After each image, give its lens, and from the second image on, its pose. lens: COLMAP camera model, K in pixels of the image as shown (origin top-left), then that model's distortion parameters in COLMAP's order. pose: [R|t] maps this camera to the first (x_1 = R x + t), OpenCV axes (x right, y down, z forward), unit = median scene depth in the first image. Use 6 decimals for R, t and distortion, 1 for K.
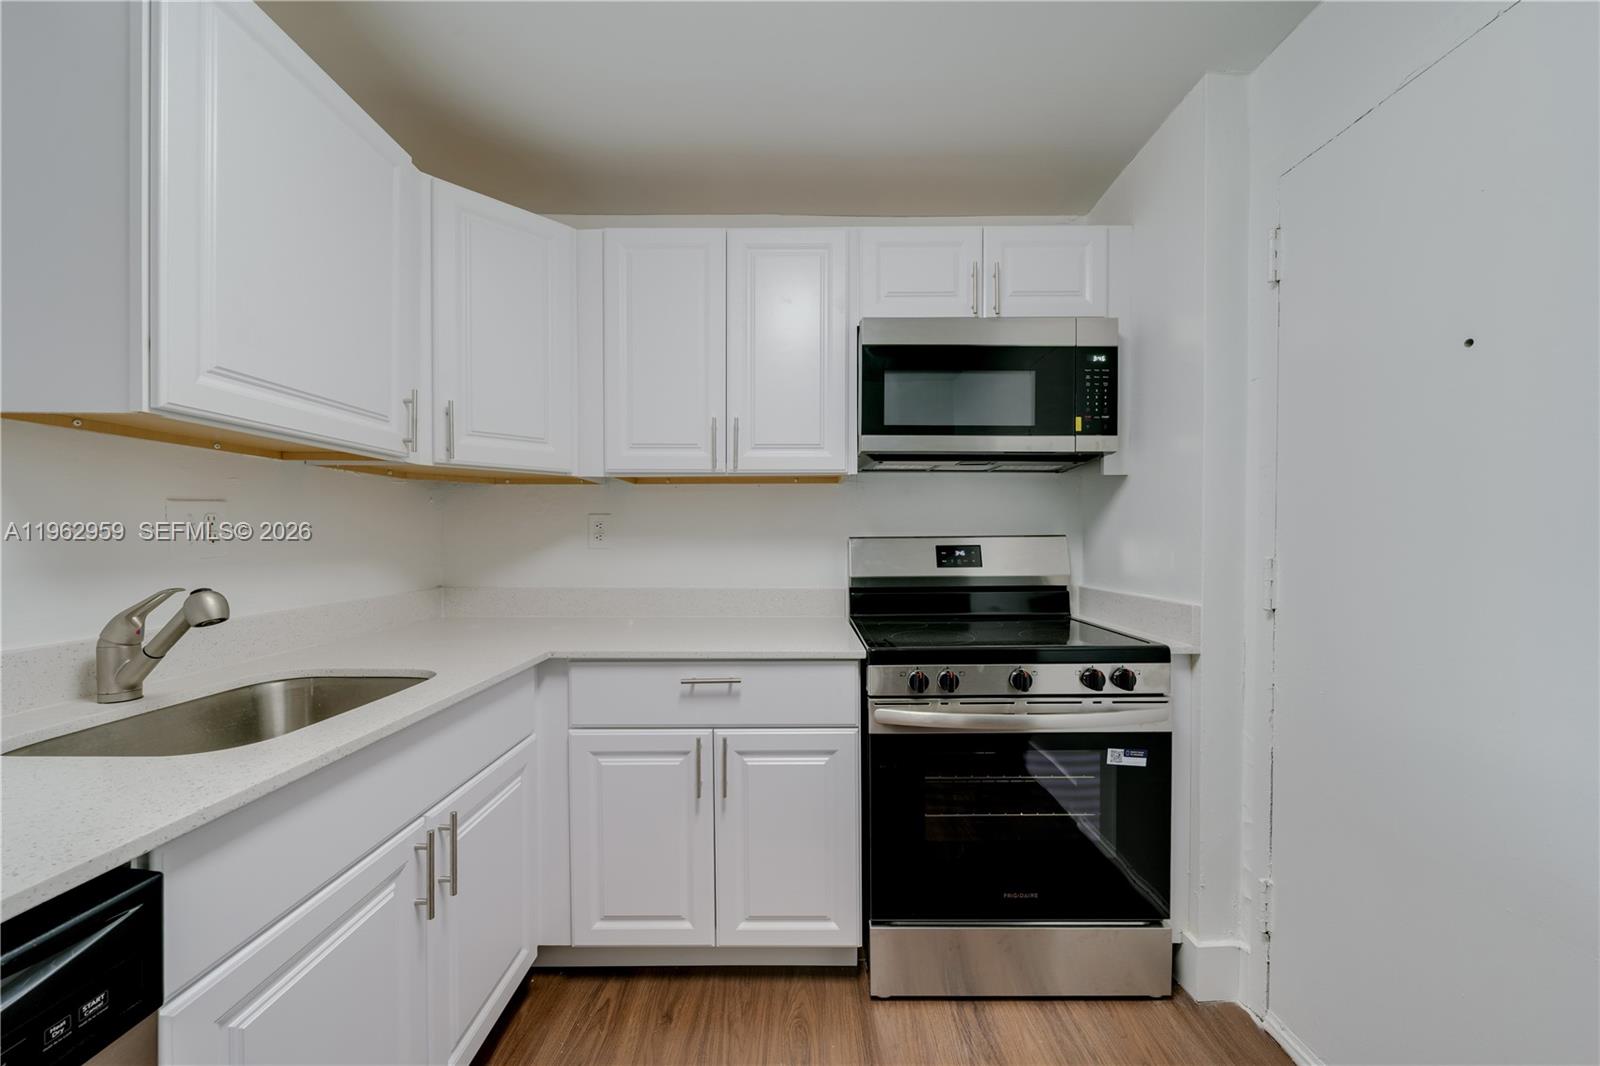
lens RADIAL K [[618.1, 0, 796.2], [0, 618.1, 543.2], [0, 0, 1]] dist [-0.000106, -0.000008]
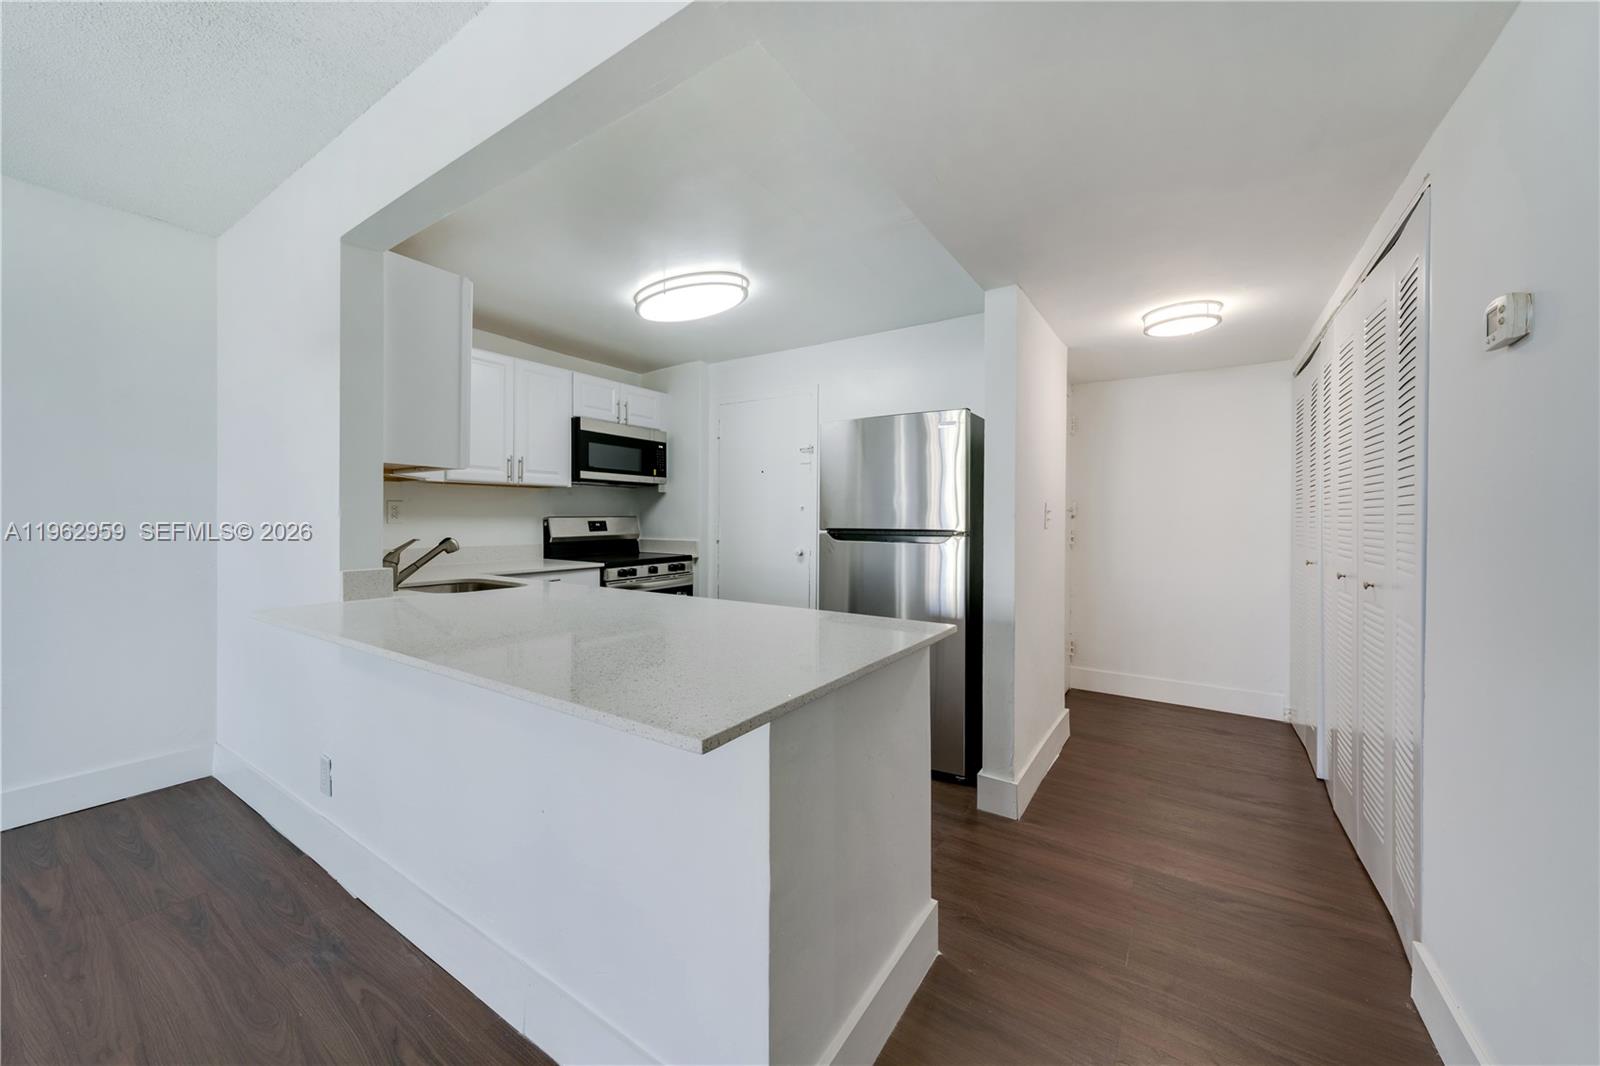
lens RADIAL K [[590.5, 0, 800.0], [0, 590.5, 533.0], [0, 0, 1]] dist [-0.000215, -0.000003]
pose [[0.549249, -0.017413, 0.835477, -1.198000], [0.004230, 0.999828, 0.018057, 0.012296], [-0.835648, -0.006384, 0.549228, -0.791562]]
